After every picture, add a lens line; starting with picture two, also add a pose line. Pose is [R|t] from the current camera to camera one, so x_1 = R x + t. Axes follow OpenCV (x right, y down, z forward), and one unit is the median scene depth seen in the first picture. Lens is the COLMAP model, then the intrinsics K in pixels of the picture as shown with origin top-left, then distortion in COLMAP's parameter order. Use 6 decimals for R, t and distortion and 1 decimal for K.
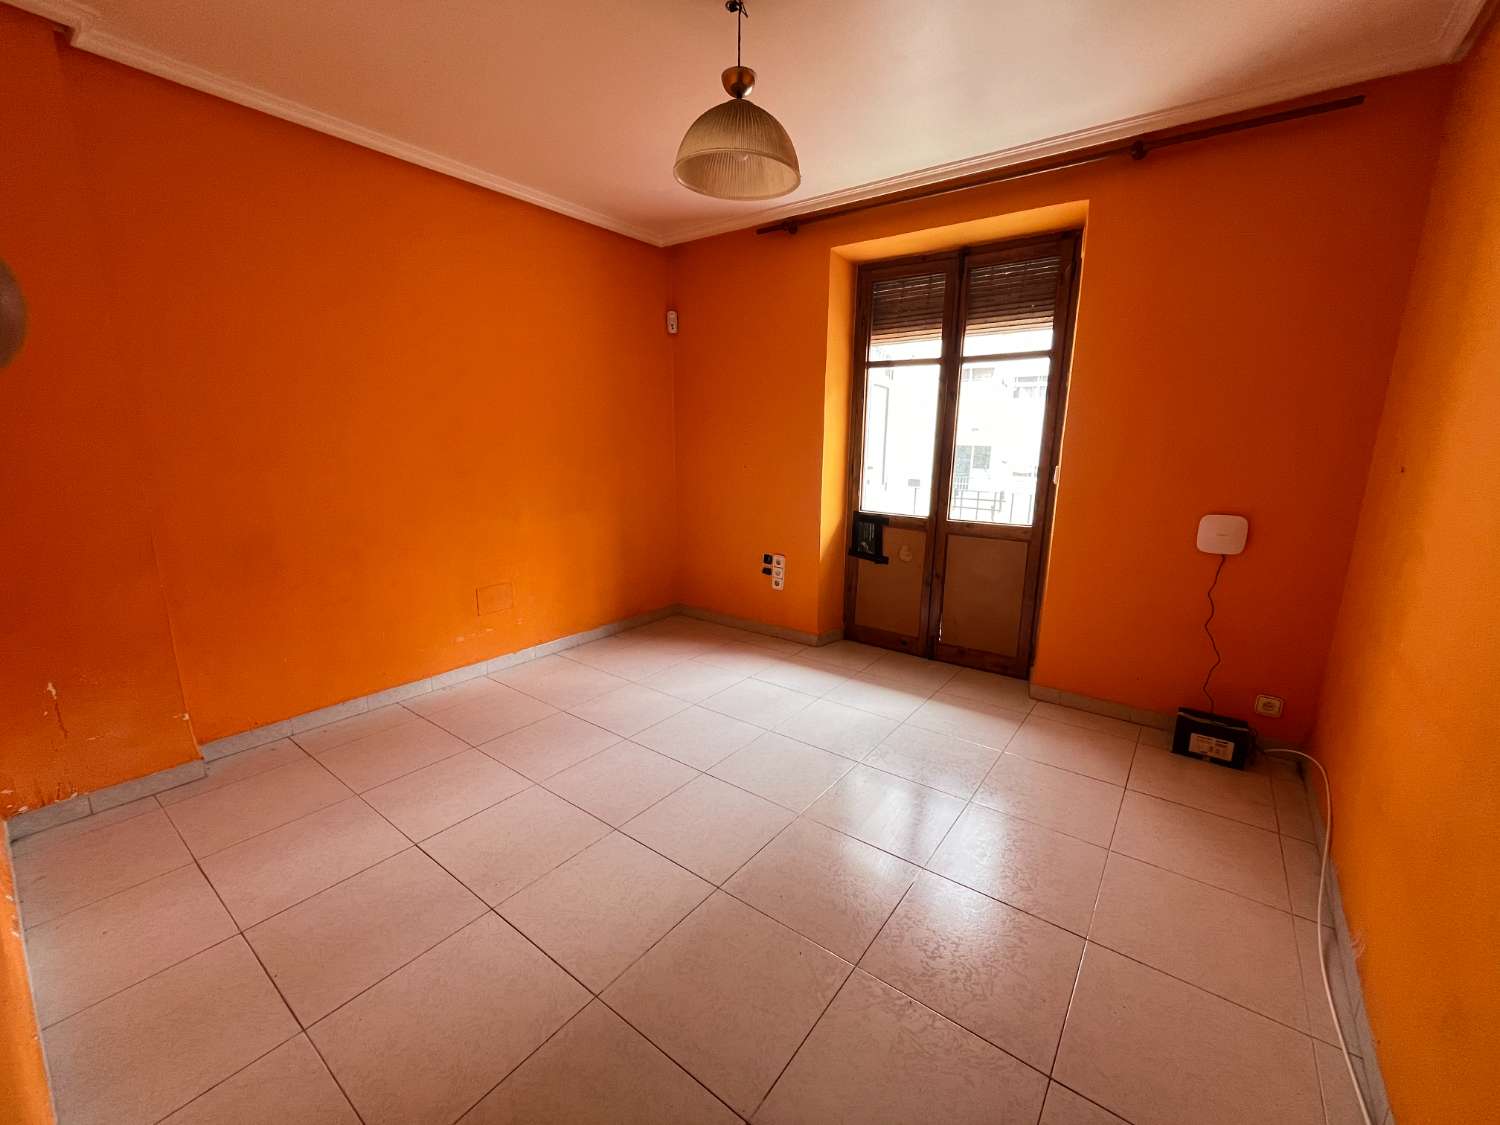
lens RADIAL K [[610.2, 0, 751.5], [0, 610.2, 562.1], [0, 0, 1]] dist [-0.002191, -0.000593]
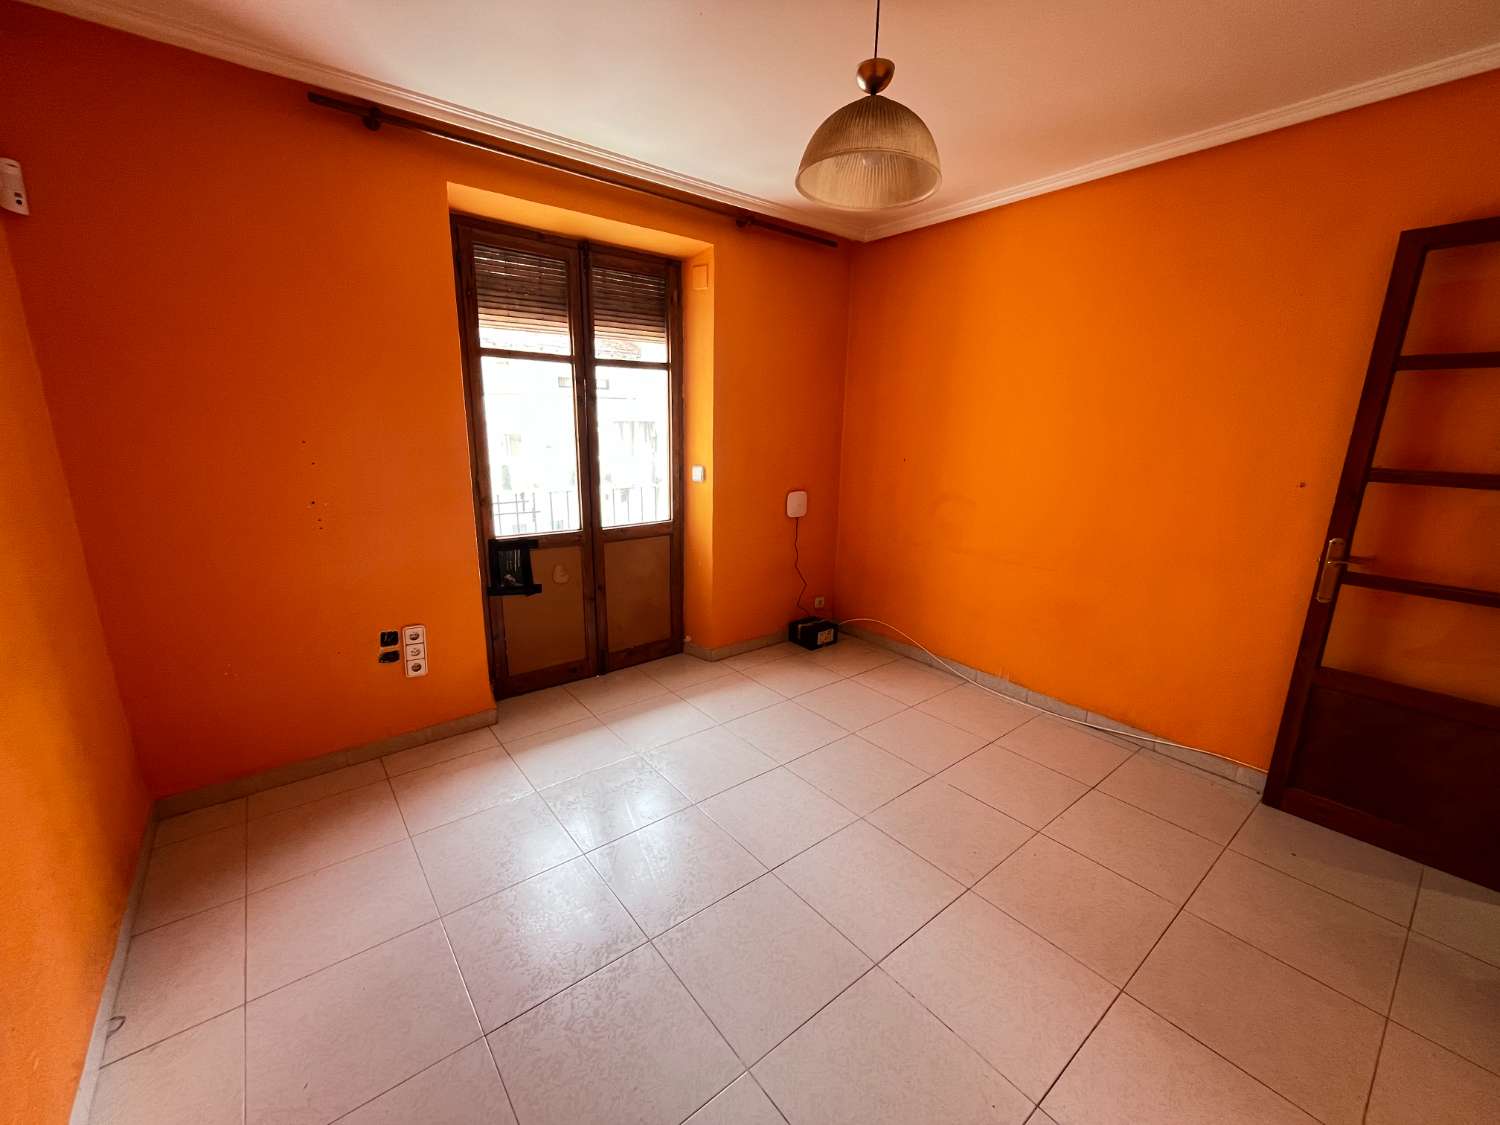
lens RADIAL K [[610.2, 0, 741.4], [0, 610.2, 563.1], [0, 0, 1]] dist [-0.002191, -0.000593]
pose [[0.255931, -0.226965, 0.939673, -0.541546], [0.182313, 0.965937, 0.183654, -0.153874], [-0.949348, 0.124312, 0.288592, 0.522635]]
